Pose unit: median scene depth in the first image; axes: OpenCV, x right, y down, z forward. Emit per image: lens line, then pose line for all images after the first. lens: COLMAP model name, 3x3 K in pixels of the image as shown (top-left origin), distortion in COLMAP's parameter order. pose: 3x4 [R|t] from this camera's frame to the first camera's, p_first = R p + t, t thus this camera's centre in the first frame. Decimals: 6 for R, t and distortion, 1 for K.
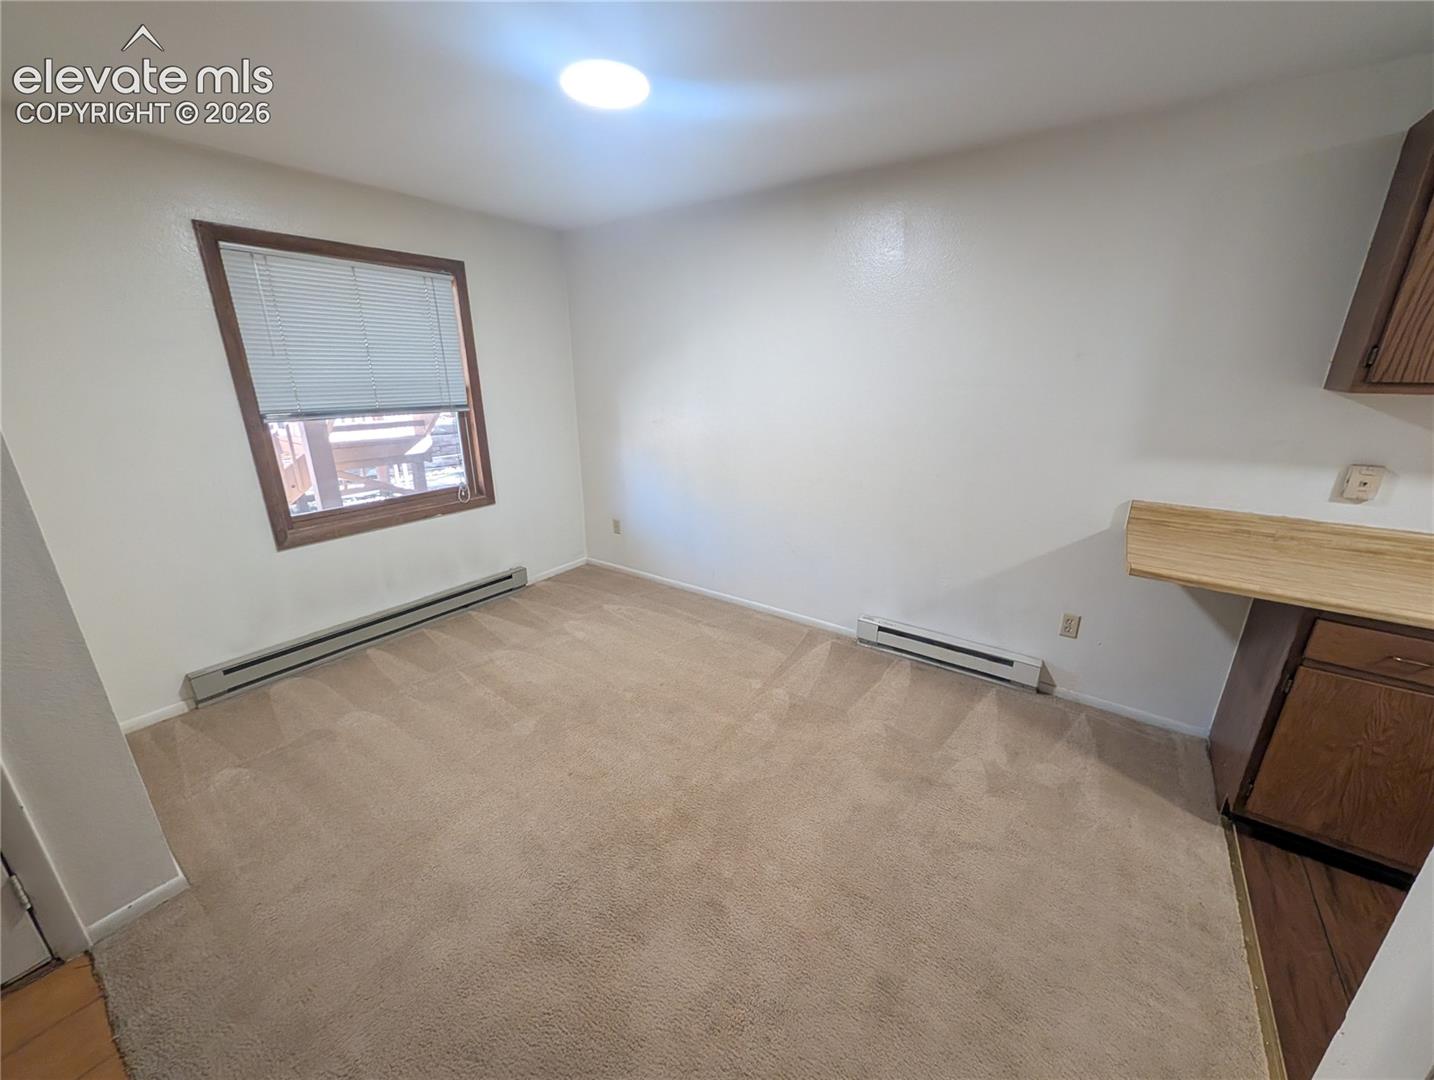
lens RADIAL K [[549.5, 0, 713.7], [0, 549.5, 543.3], [0, 0, 1]] dist [0.000027, -0.000117]
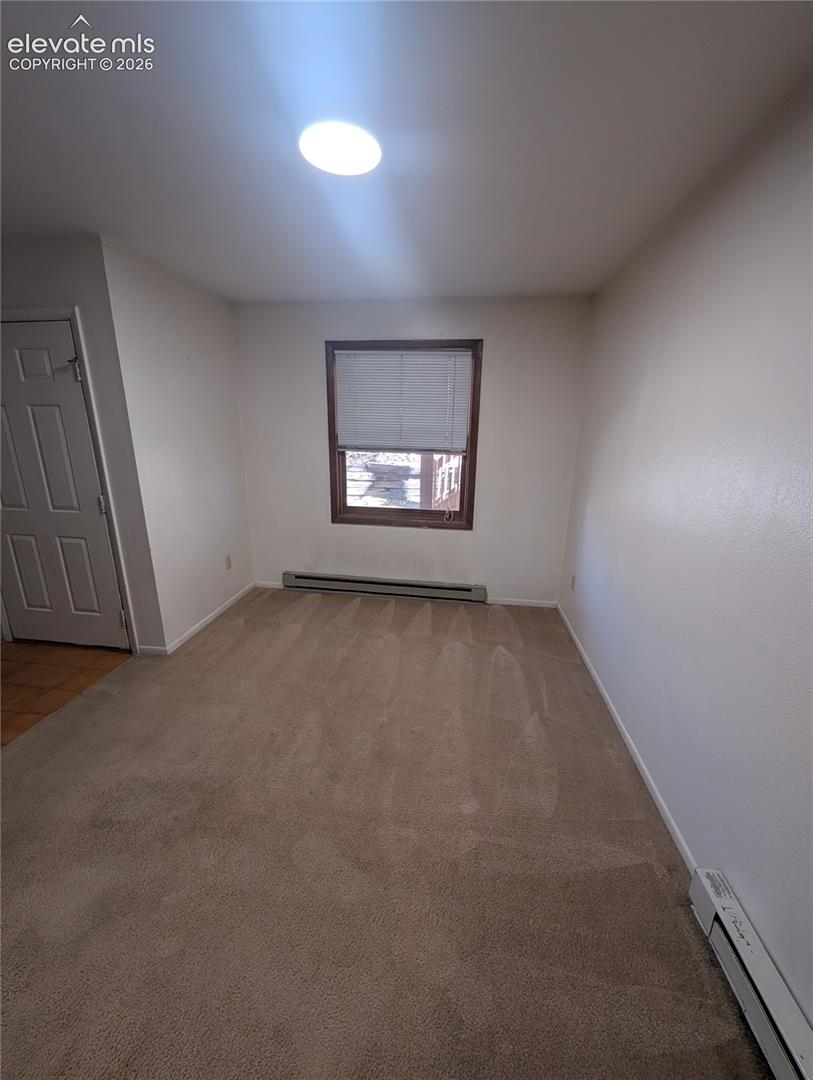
lens RADIAL K [[413.9, 0, 406.5], [0, 413.9, 540.0], [0, 0, 1]] dist [0.000027, -0.000117]
pose [[0.459840, 0.250809, -0.851846, 0.419728], [-0.287795, 0.949600, 0.124235, -0.153990], [0.840072, 0.188029, 0.508846, 0.493230]]
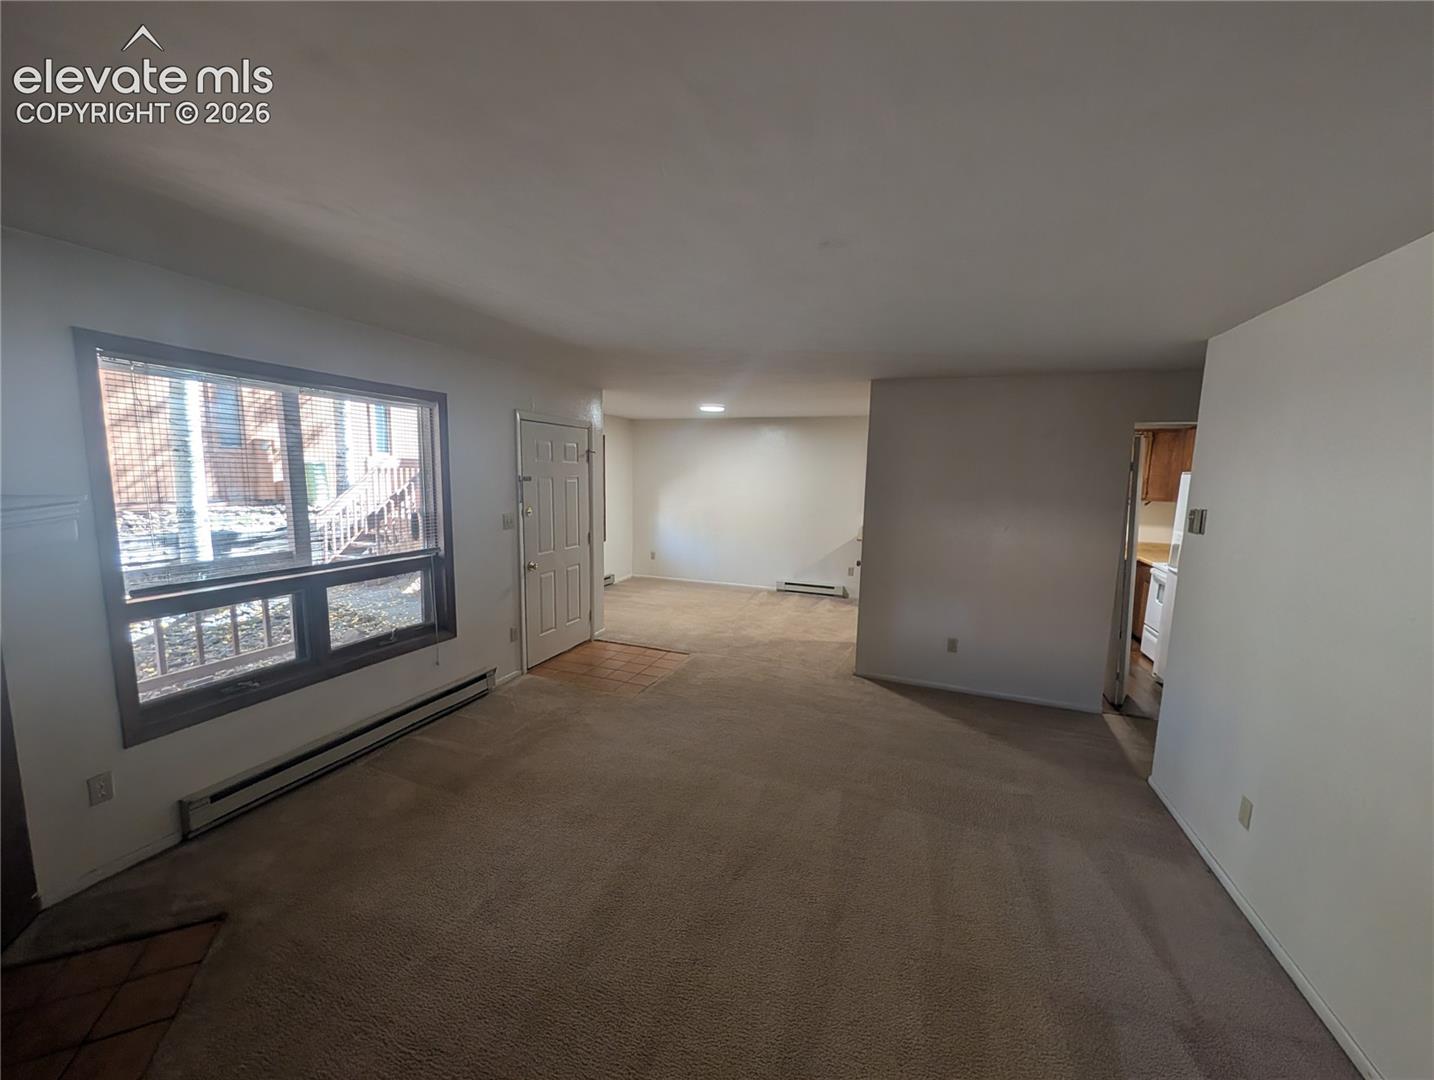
lens RADIAL K [[549.5, 0, 713.7], [0, 549.5, 543.3], [0, 0, 1]] dist [0.000027, -0.000117]
pose [[0.968000, -0.008586, 0.250802, -0.650255], [0.053053, 0.983827, -0.171083, 0.392710], [-0.245277, 0.178915, 0.952800, -1.353738]]
